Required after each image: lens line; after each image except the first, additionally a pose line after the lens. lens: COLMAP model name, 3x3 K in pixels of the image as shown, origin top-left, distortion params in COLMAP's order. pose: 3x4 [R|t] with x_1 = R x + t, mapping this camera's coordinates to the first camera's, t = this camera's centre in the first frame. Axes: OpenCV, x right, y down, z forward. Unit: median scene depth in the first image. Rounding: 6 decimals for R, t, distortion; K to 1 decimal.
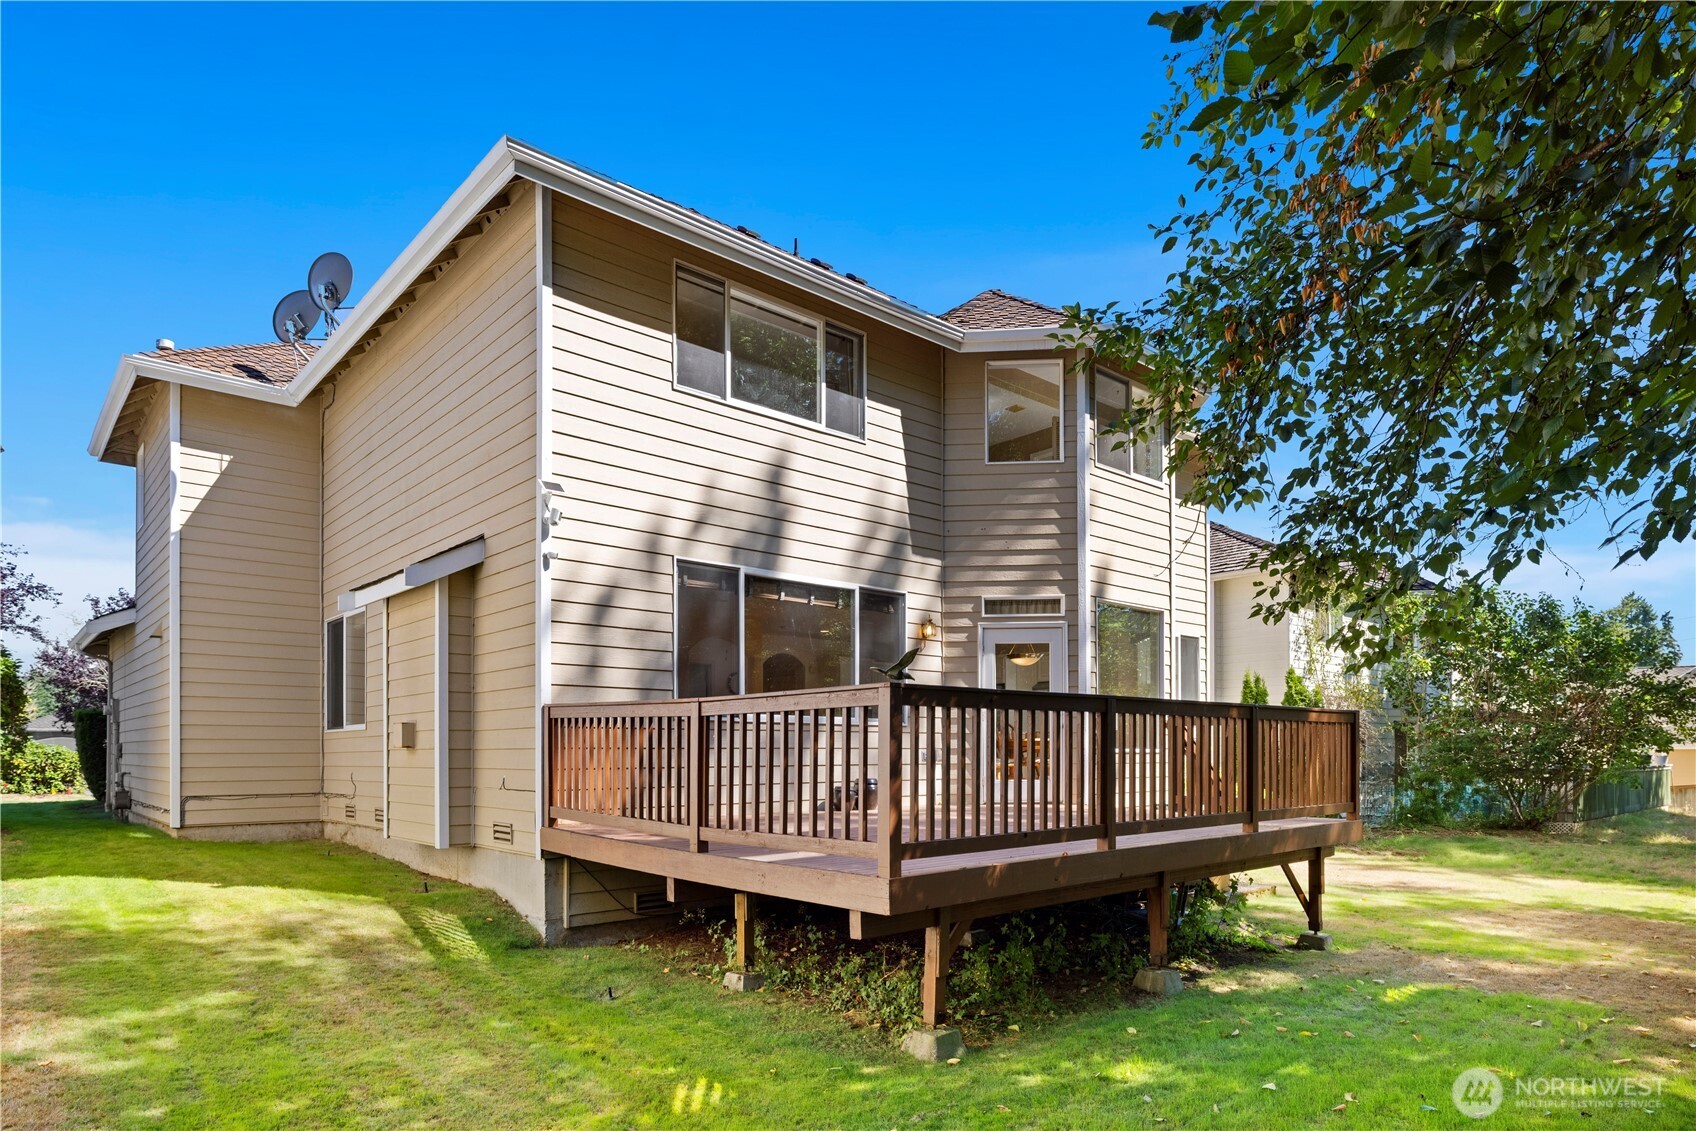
lens RADIAL K [[949.5, 0, 844.2], [0, 949.5, 511.2], [0, 0, 1]] dist [0.000210, -0.000145]
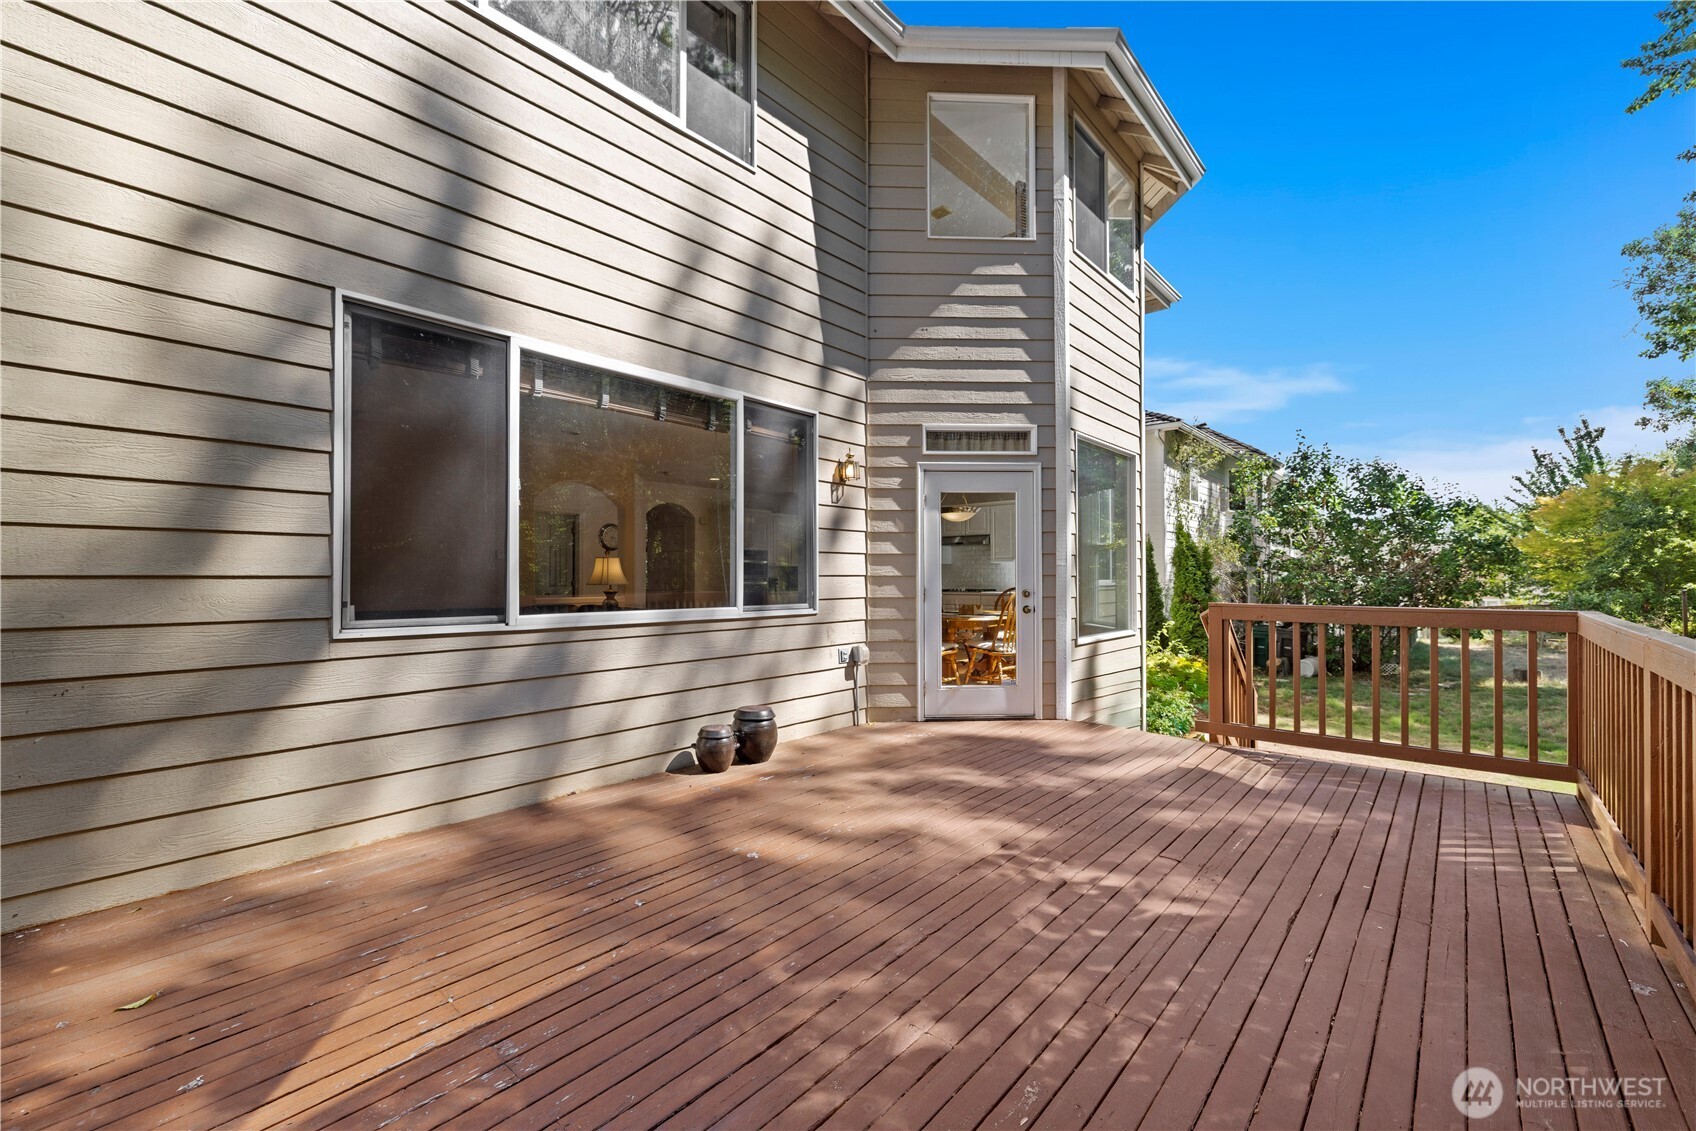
lens RADIAL K [[742.5, 0, 848.0], [0, 742.5, 565.5], [0, 0, 1]] dist [-0.000830, -0.000081]
pose [[0.989008, -0.003408, 0.147826, 0.010307], [-0.029690, 0.974798, 0.221107, 0.071404], [-0.144854, -0.223065, 0.963981, 0.458004]]
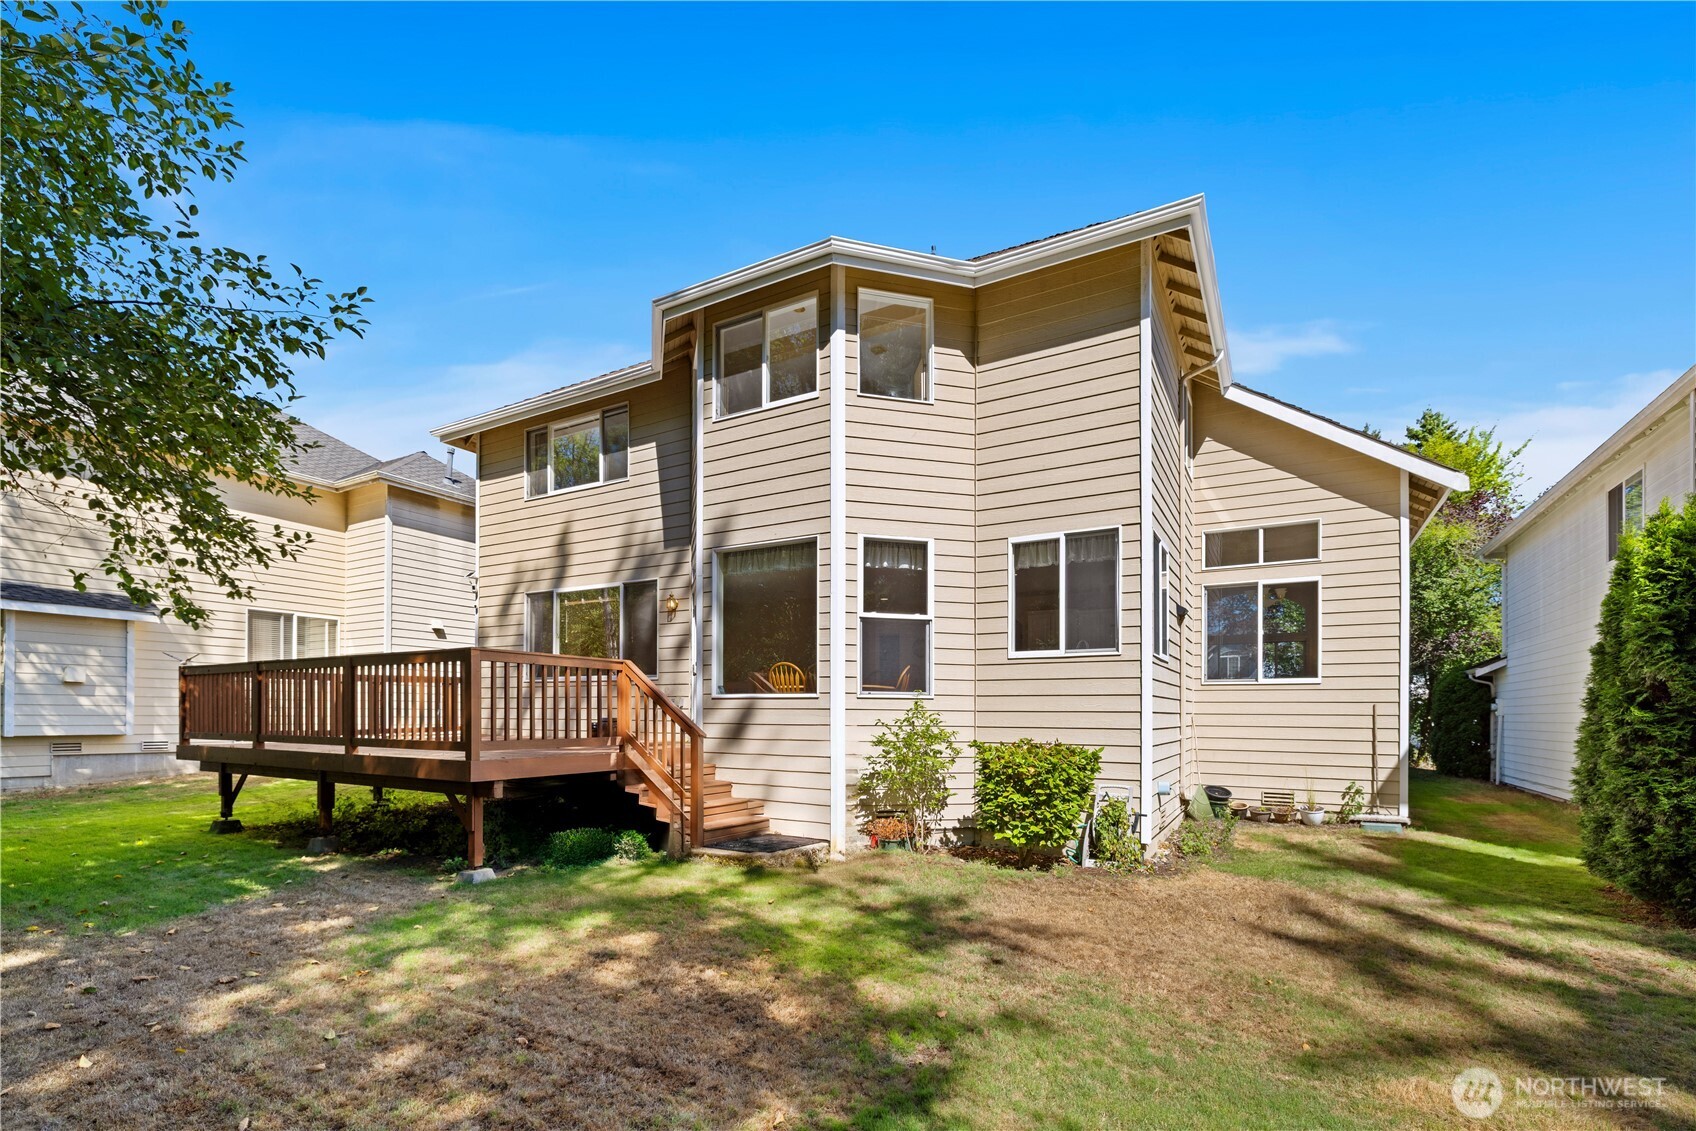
lens RADIAL K [[742.5, 0, 848.0], [0, 742.5, 565.5], [0, 0, 1]] dist [-0.000830, -0.000081]
pose [[0.313528, -0.185596, -0.931265, 1.117951], [0.217216, 0.968728, -0.119932, 0.251014], [0.924401, -0.164684, 0.344037, 0.910590]]
